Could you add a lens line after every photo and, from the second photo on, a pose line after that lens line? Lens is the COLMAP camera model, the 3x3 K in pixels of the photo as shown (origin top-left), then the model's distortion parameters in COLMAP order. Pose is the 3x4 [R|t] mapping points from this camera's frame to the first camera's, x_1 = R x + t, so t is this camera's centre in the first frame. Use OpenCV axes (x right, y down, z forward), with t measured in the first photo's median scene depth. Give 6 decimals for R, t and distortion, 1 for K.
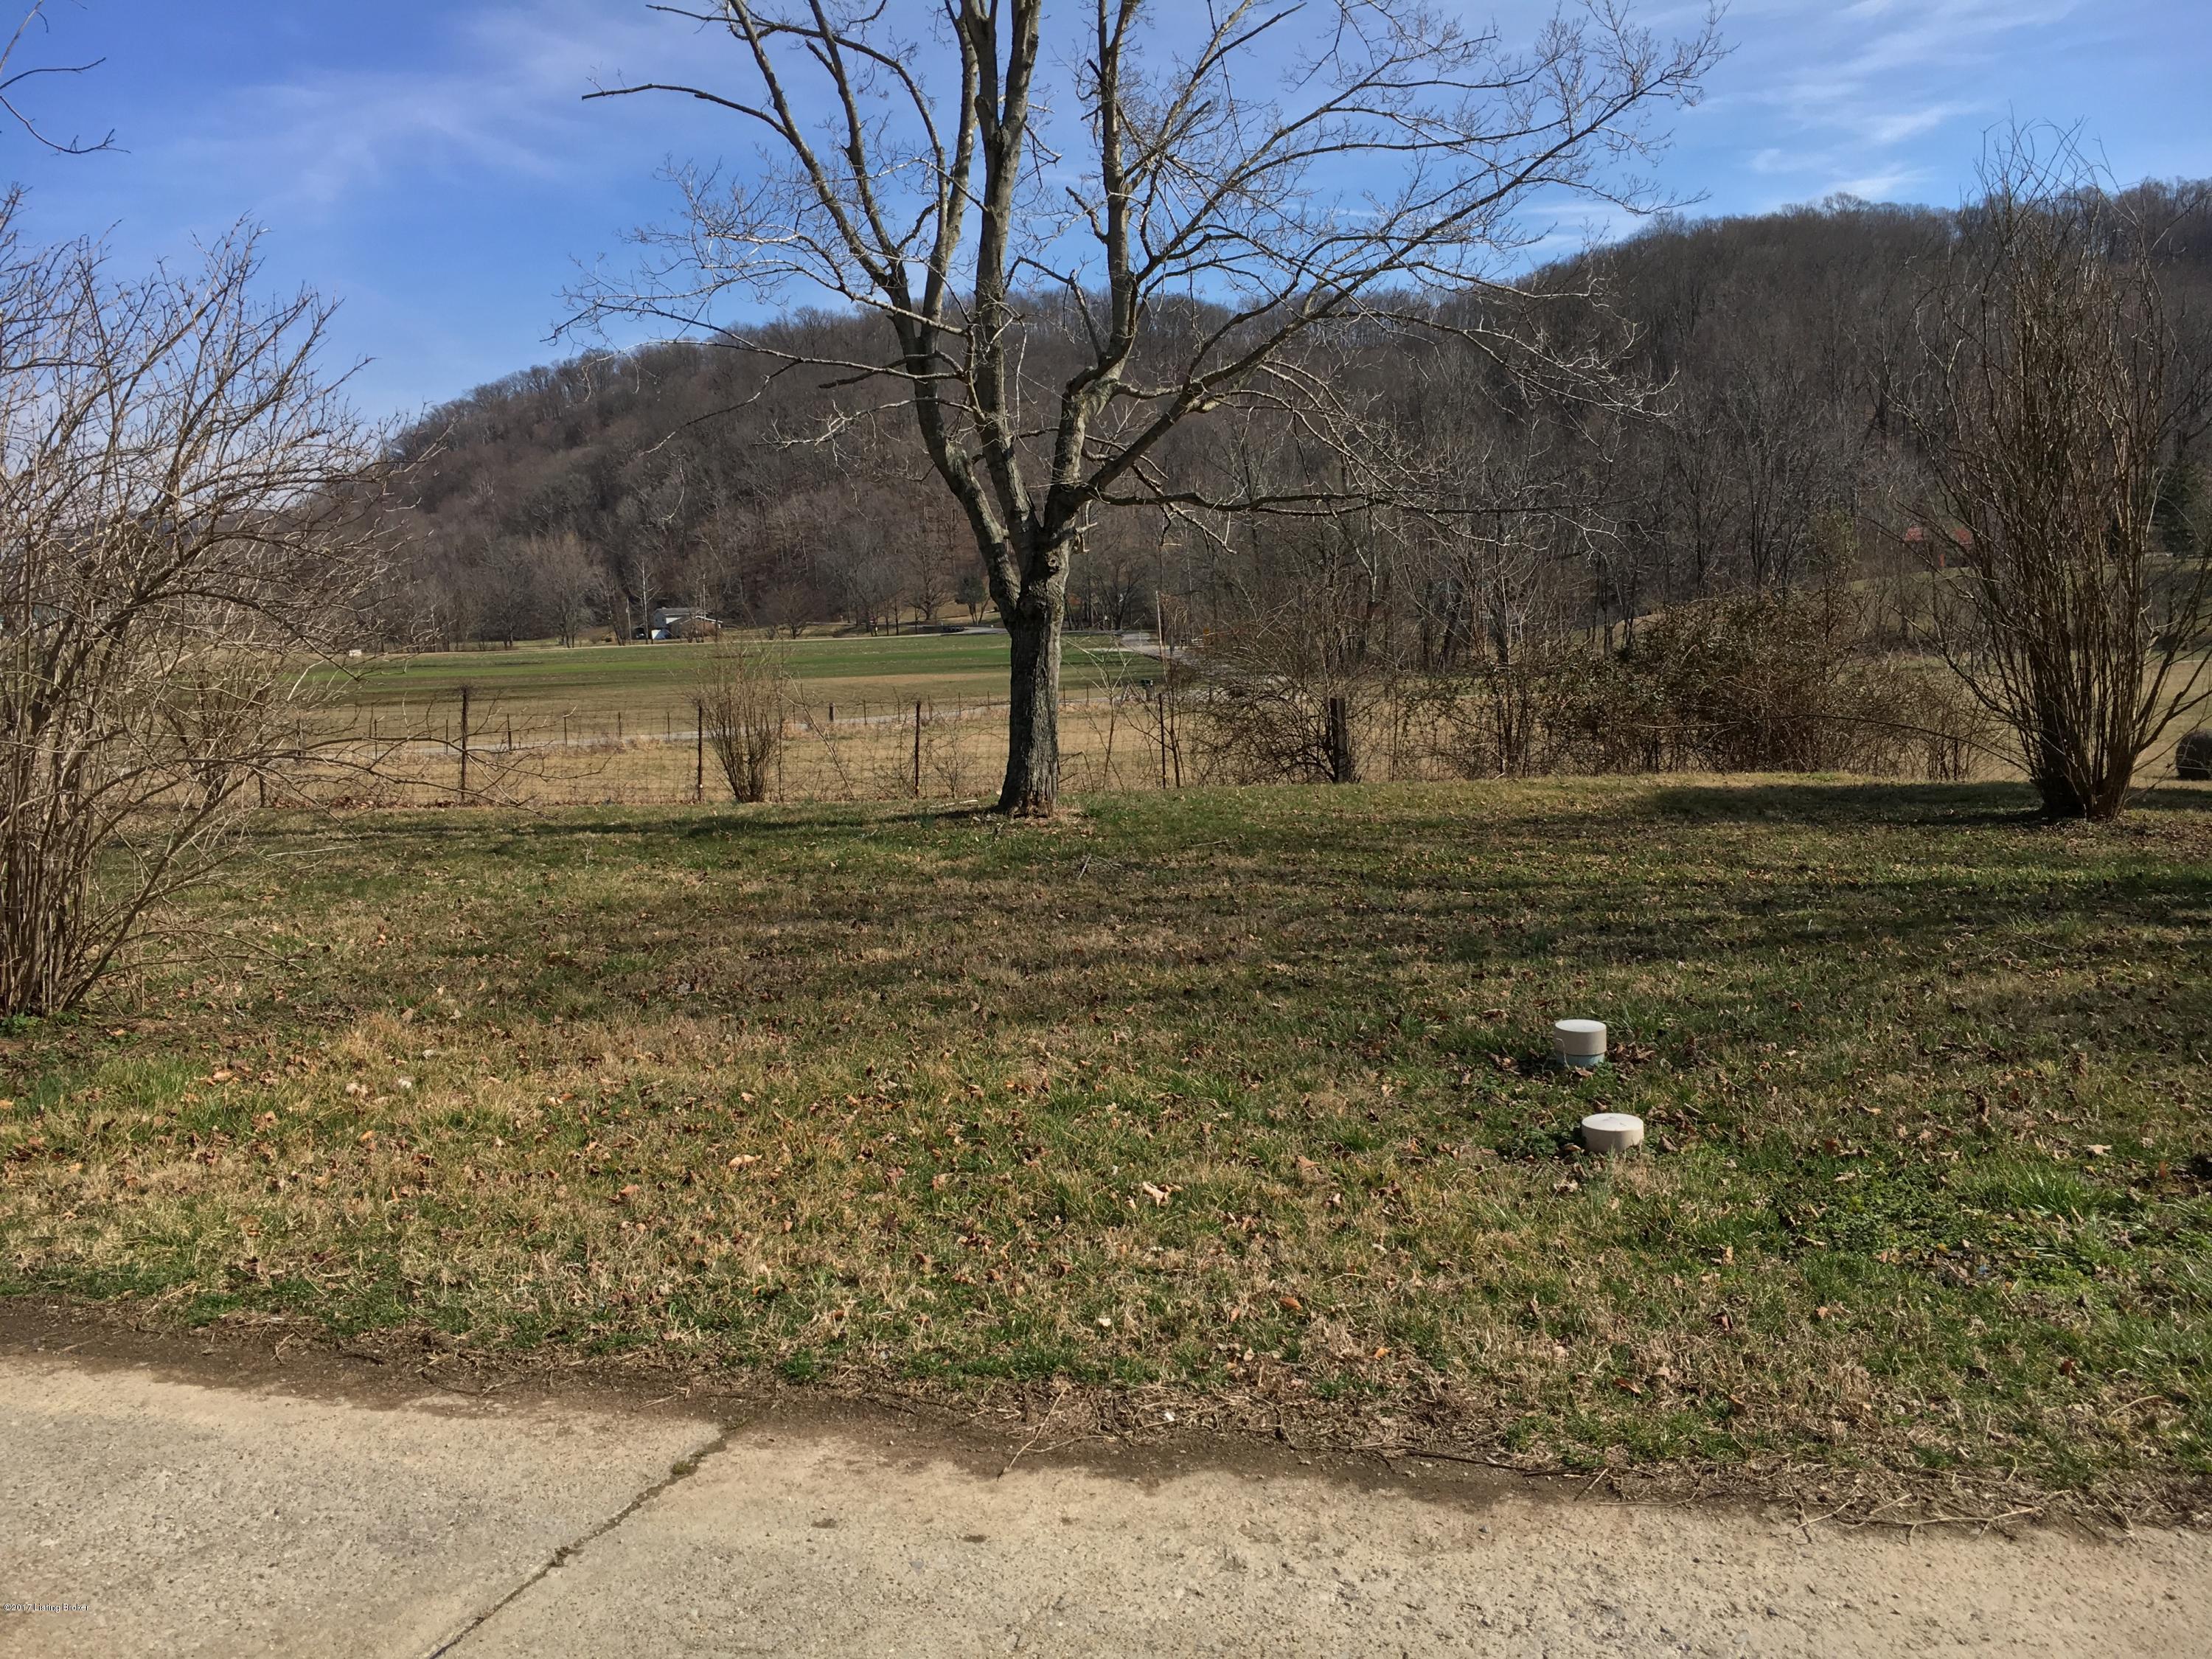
lens RADIAL K [[1898.6, 0, 1088.9], [0, 1898.6, 849.5], [0, 0, 1]] dist [0.057063, -0.059849]
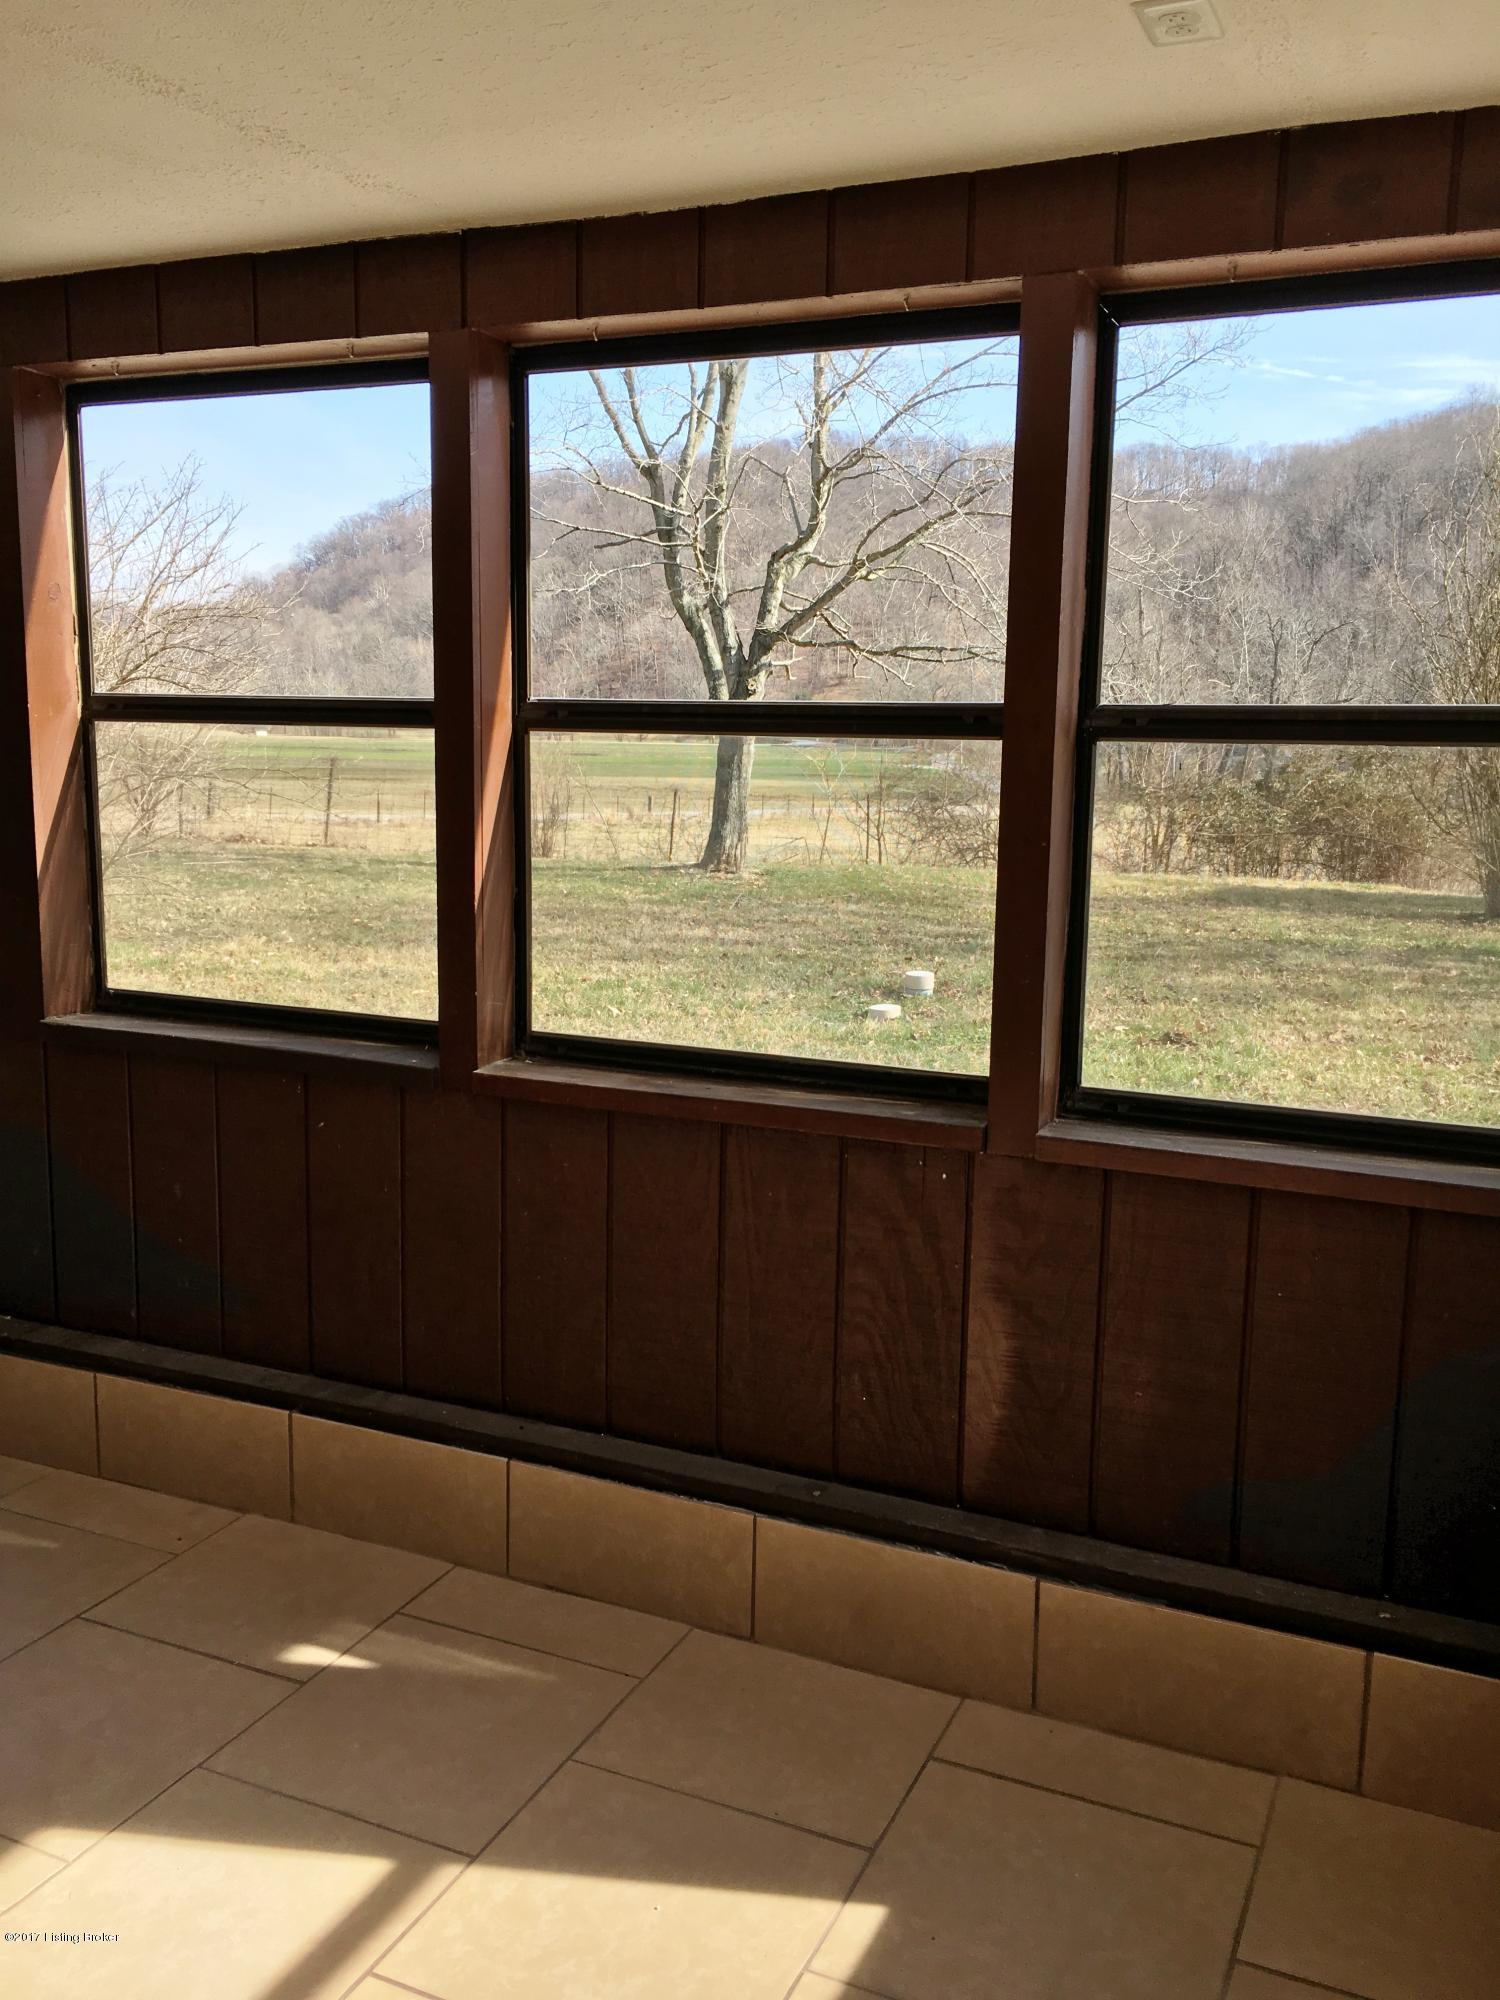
lens RADIAL K [[1716.7, 0, 751.5], [0, 1716.7, 994.8], [0, 0, 1]] dist [0.057063, -0.059849]
pose [[0.994435, 0.065342, -0.082635, 0.096340], [-0.062866, 0.997502, 0.032221, 0.029073], [0.084534, -0.026847, 0.996059, -0.228639]]
